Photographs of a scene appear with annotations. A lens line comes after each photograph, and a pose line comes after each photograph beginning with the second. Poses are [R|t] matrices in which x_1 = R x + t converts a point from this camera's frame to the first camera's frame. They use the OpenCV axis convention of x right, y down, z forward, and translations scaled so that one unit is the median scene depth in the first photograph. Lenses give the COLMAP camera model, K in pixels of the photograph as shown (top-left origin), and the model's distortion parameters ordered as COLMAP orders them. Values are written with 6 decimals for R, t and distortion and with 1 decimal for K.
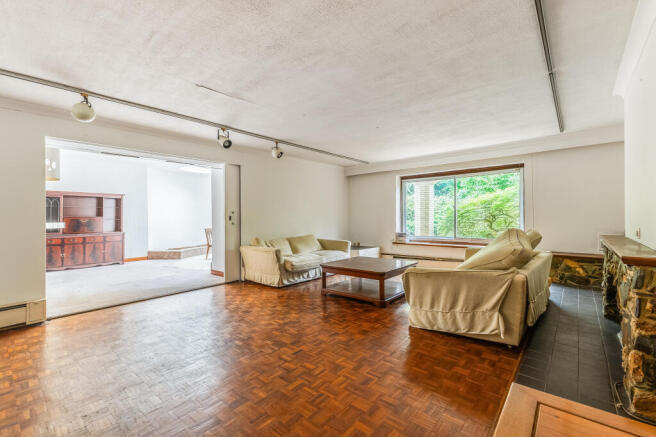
lens RADIAL K [[290.4, 0, 329.8], [0, 290.4, 216.4], [0, 0, 1]] dist [0.003280, -0.000947]
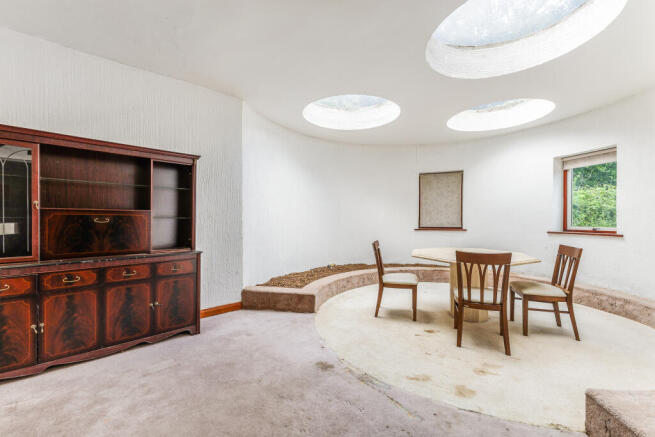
lens RADIAL K [[290.0, 0, 325.8], [0, 290.0, 218.4], [0, 0, 1]] dist [0.003280, -0.000947]
pose [[0.996473, 0.012521, -0.082973, -0.525875], [-0.011726, 0.999881, 0.010054, 0.004851], [0.083089, -0.009046, 0.996501, 0.648484]]
